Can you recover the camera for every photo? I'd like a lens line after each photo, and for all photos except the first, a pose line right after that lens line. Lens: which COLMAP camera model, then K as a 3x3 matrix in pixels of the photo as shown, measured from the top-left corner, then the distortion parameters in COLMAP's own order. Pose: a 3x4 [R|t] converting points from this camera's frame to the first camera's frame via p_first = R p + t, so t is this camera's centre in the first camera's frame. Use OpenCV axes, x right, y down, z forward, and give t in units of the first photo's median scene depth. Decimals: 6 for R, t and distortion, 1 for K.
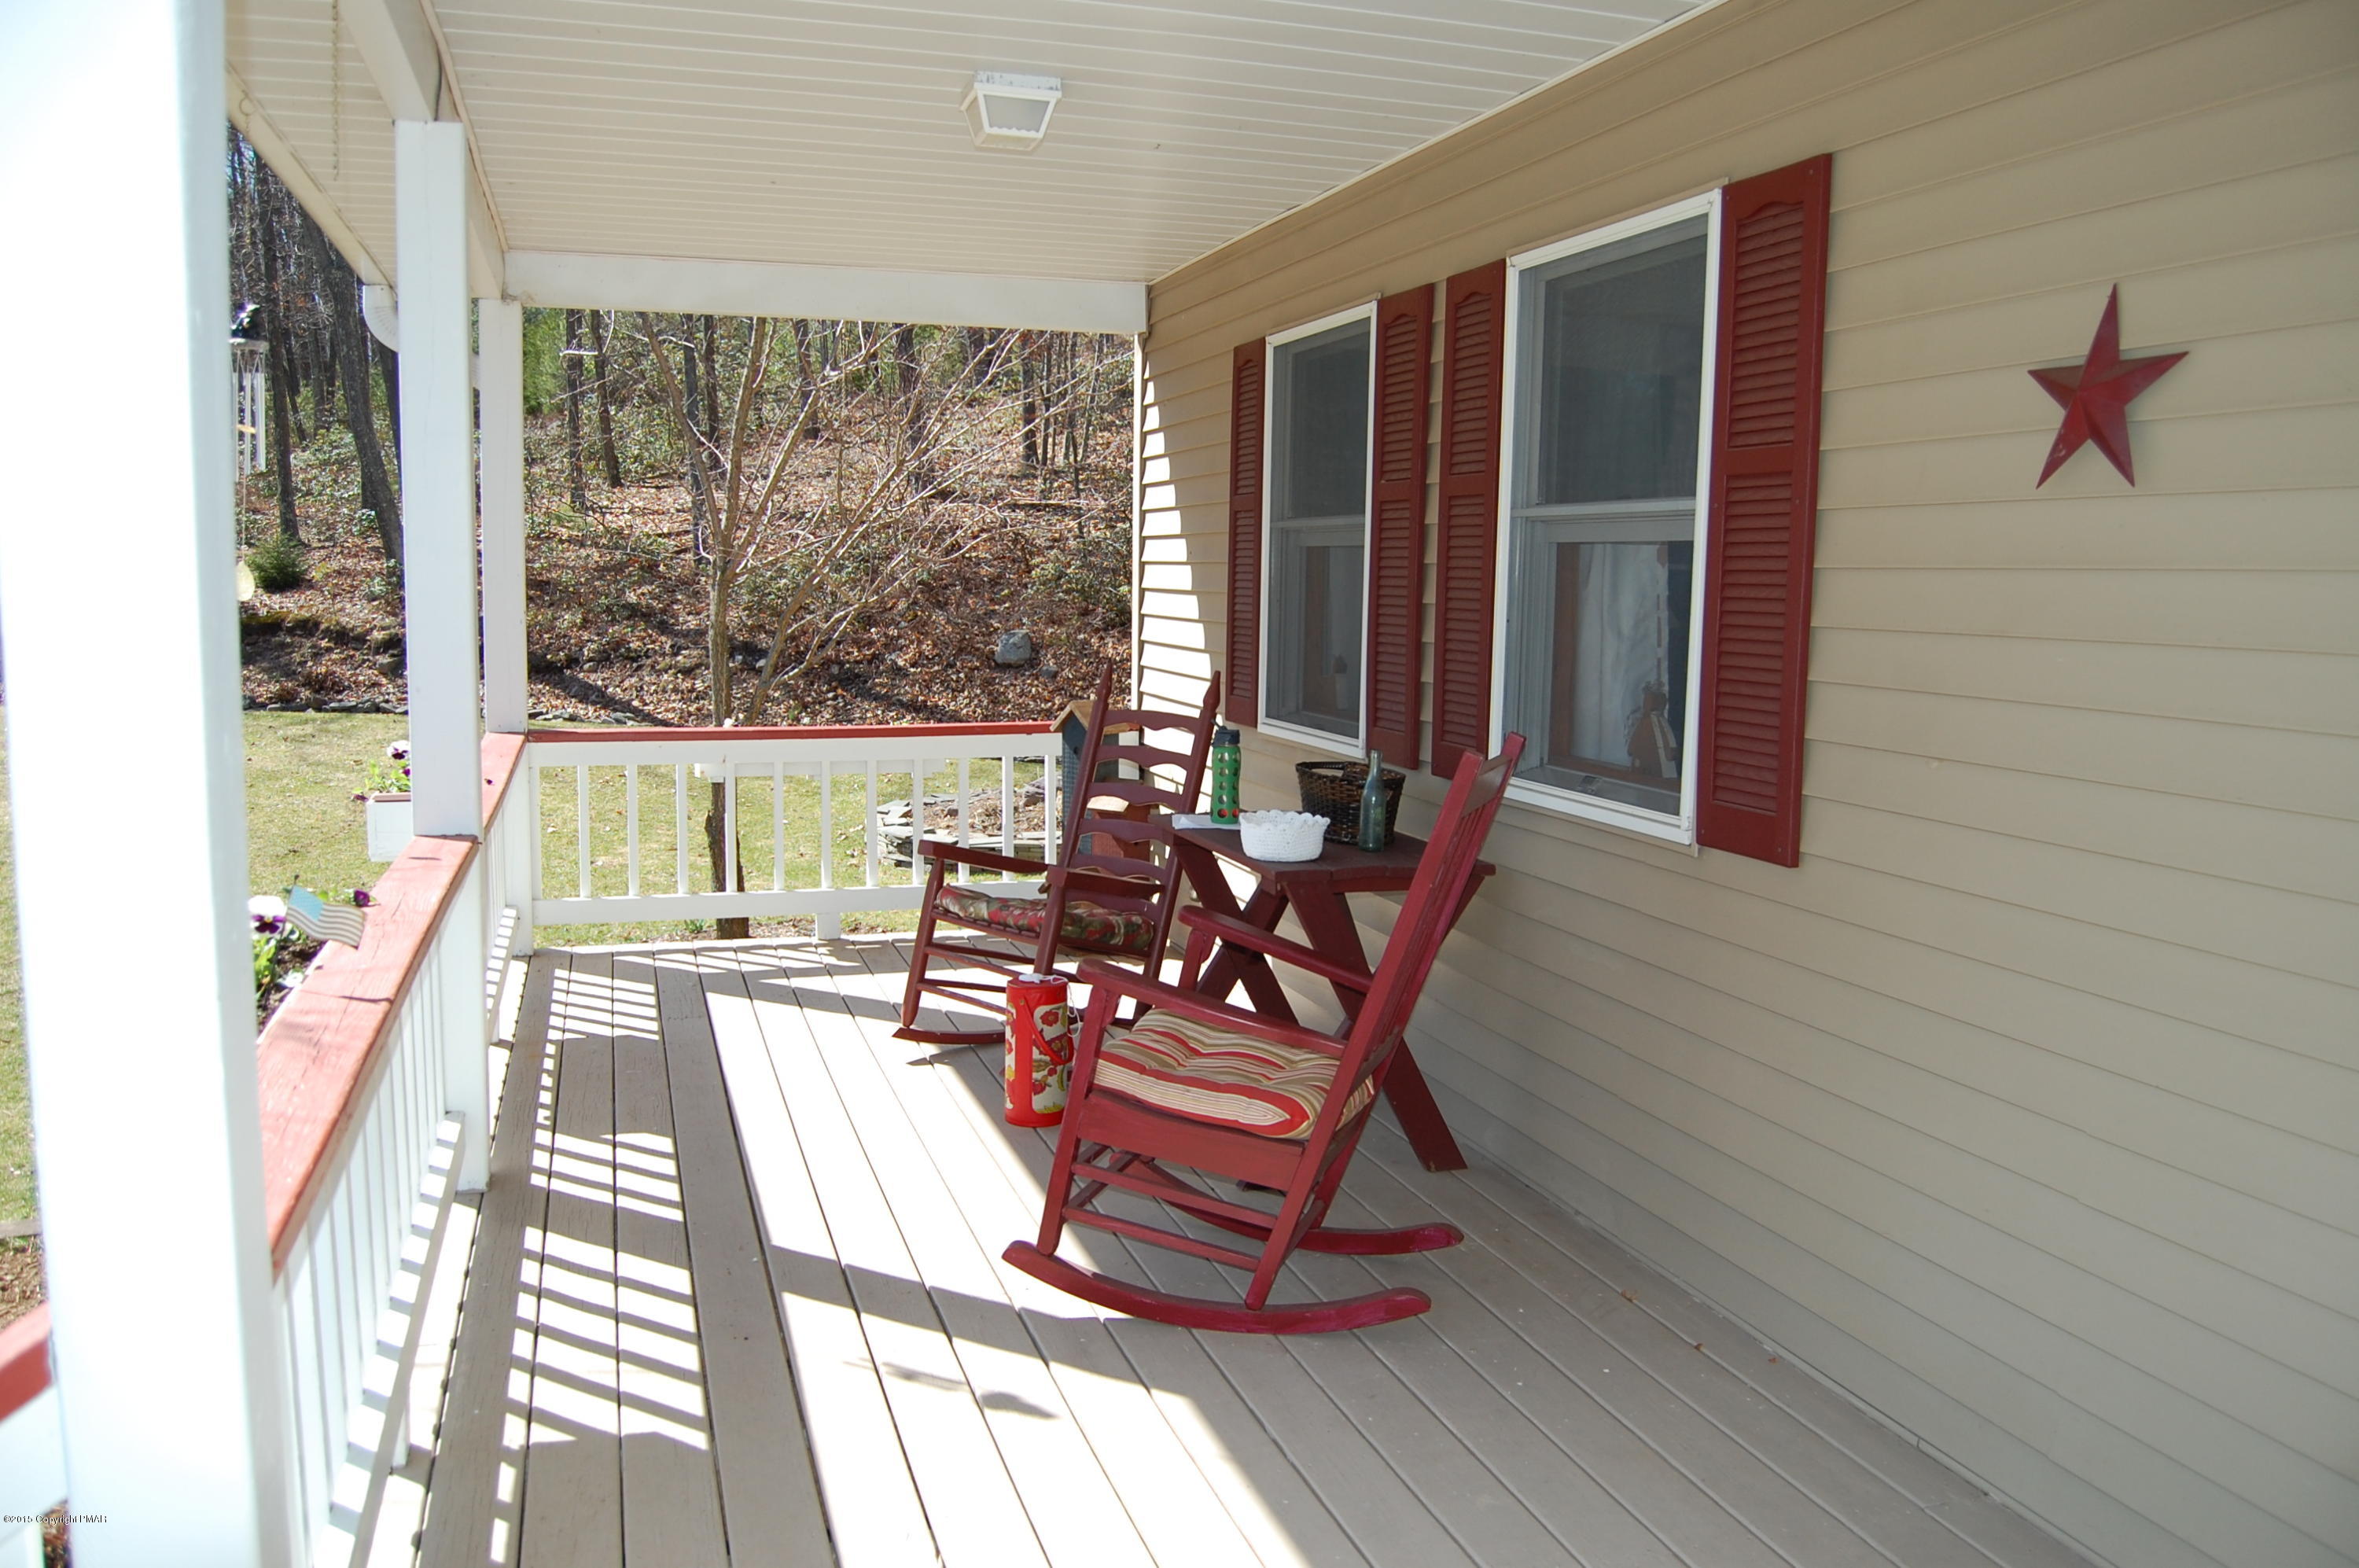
lens RADIAL K [[1706.5, 0, 1179.5], [0, 1706.5, 784.0], [0, 0, 1]] dist [-0.141490, 0.002816]
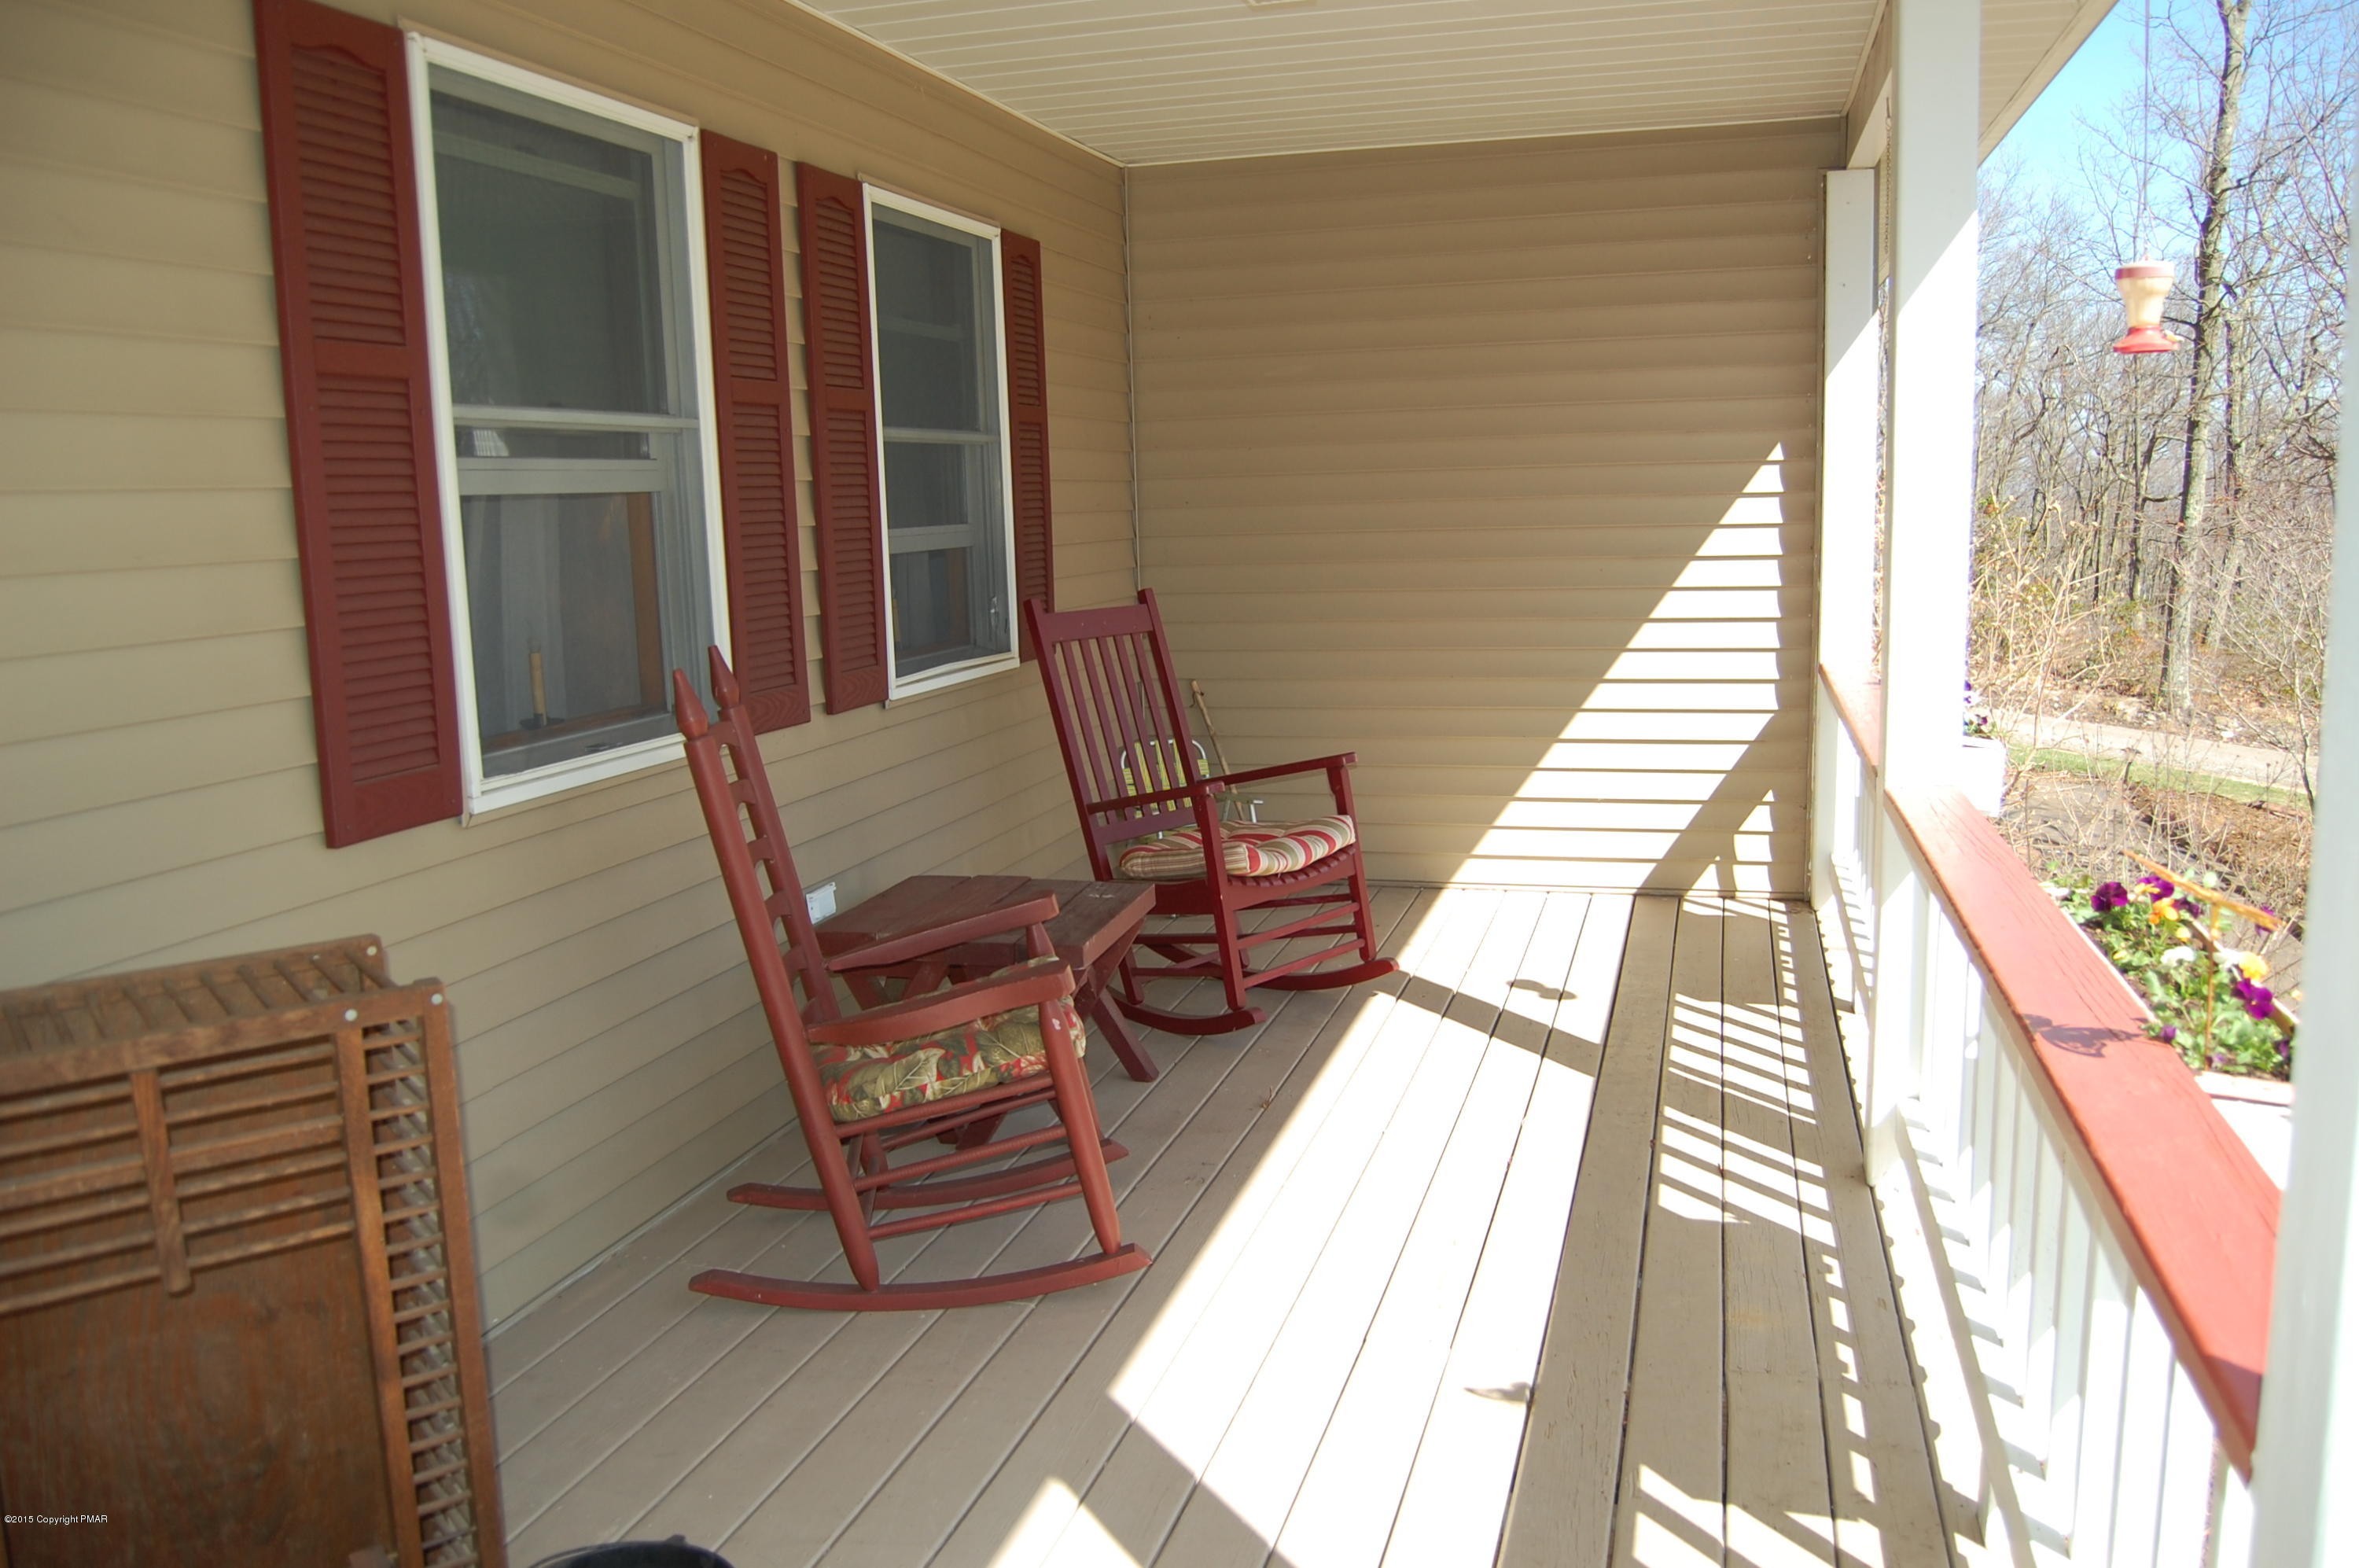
lens RADIAL K [[1800.1, 0, 1179.5], [0, 1800.1, 784.0], [0, 0, 1]] dist [-0.077582, 0.017234]
pose [[-0.820020, -0.080312, 0.566672, -0.654037], [0.085449, 0.961829, 0.259968, -0.236259], [-0.565920, 0.261600, -0.781857, 1.943899]]
